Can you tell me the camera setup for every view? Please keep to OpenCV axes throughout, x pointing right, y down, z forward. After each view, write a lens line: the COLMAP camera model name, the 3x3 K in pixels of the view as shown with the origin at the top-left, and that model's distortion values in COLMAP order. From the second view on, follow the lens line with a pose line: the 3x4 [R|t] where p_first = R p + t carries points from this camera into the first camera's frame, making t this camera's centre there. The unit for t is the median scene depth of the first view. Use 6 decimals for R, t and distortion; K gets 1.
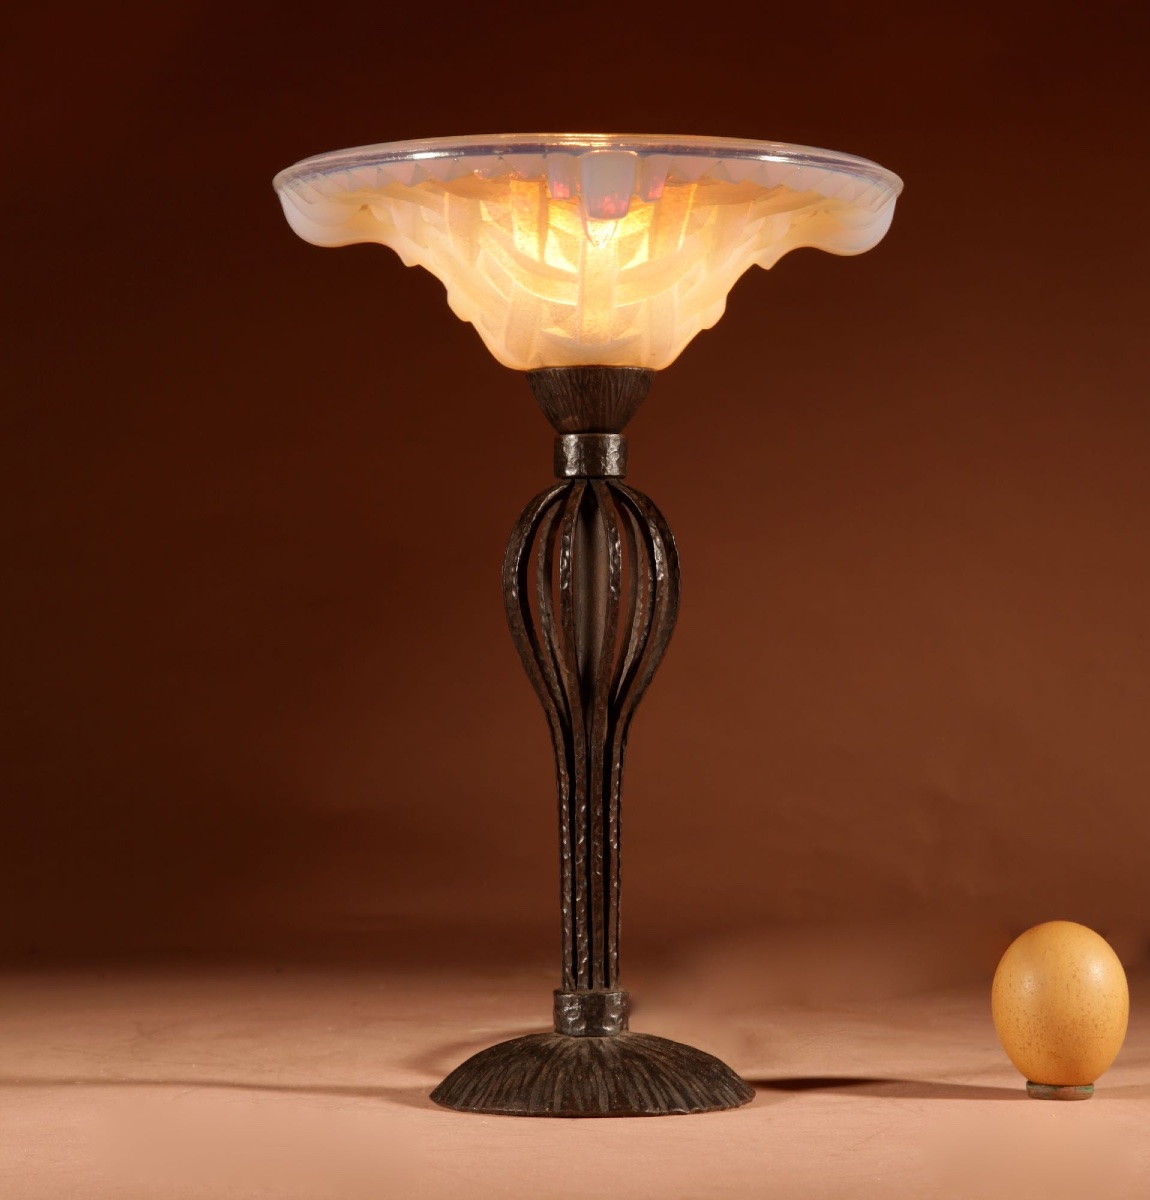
lens RADIAL K [[2817.6, 0, 580.2], [0, 2817.6, 596.9], [0, 0, 1]] dist [0.086649, 0.000000]
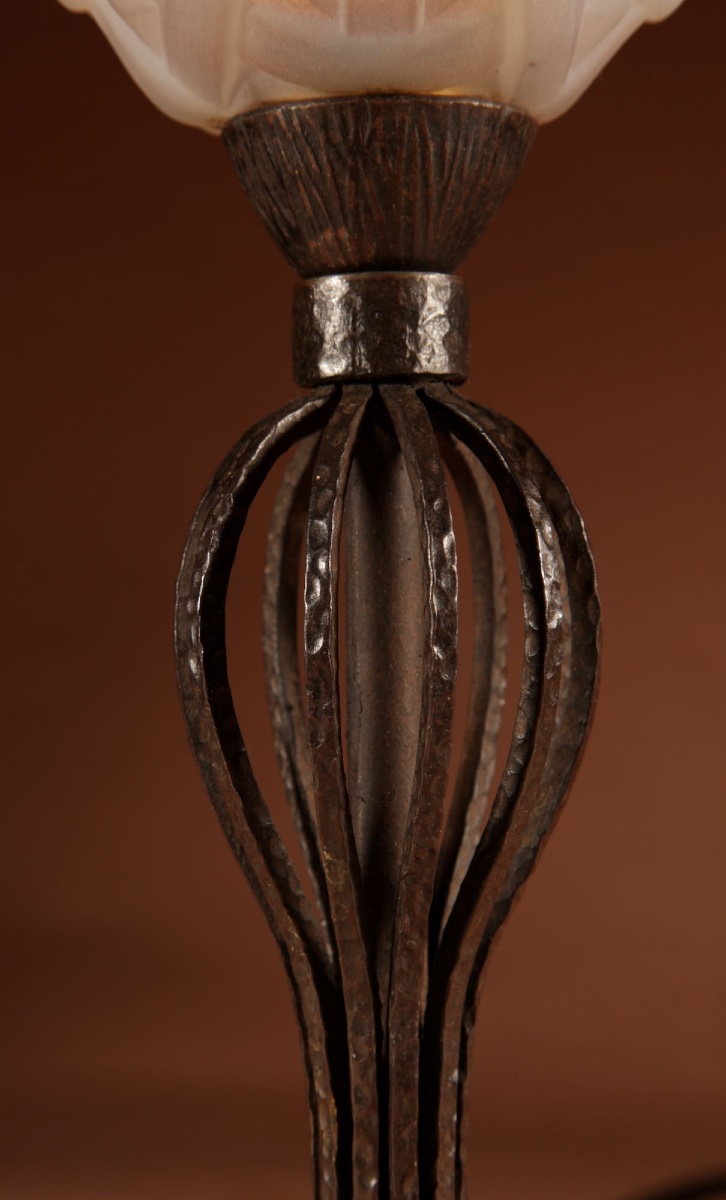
lens RADIAL K [[2909.2, 0, 366.7], [0, 2909.2, 601.0], [0, 0, 1]] dist [0.290394, 0.000000]
pose [[0.999868, -0.010990, -0.011952, 0.006494], [0.010921, 0.999923, -0.005816, -0.007643], [0.012015, 0.005685, 0.999912, 0.577593]]
